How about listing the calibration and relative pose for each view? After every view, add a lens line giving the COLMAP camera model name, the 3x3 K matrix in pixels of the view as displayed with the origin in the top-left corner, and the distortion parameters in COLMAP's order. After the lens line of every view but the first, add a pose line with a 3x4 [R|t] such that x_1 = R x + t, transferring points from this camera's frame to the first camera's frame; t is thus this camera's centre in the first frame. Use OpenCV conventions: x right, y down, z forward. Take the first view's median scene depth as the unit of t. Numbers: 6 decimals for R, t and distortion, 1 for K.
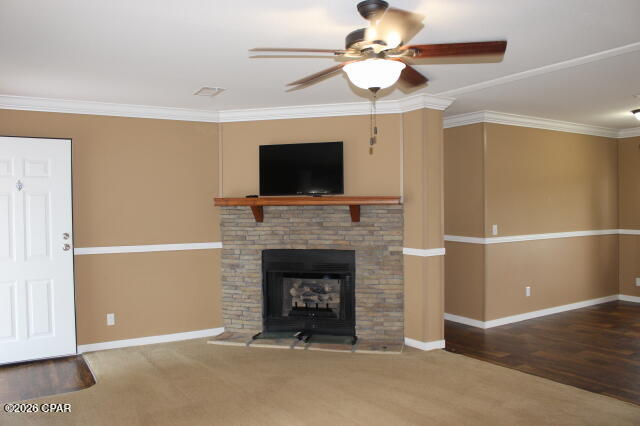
lens RADIAL K [[529.6, 0, 321.2], [0, 529.6, 213.0], [0, 0, 1]] dist [-0.154634, 0.127575]
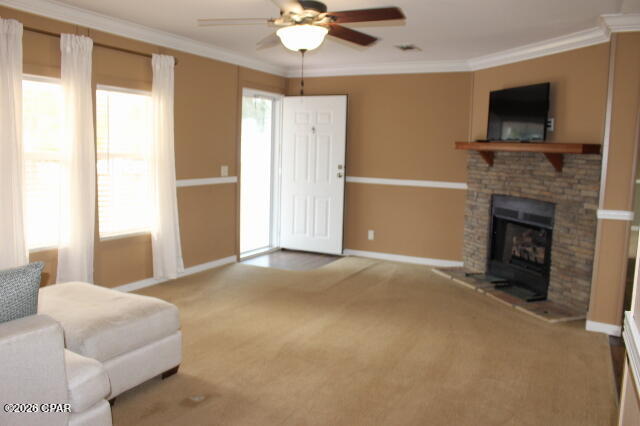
lens RADIAL K [[529.6, 0, 318.3], [0, 529.6, 217.0], [0, 0, 1]] dist [-0.154634, 0.127575]
pose [[0.519414, 0.133720, -0.843995, 0.606865], [-0.039353, 0.990376, 0.132694, -0.007673], [0.853616, -0.035709, 0.519677, 0.197681]]
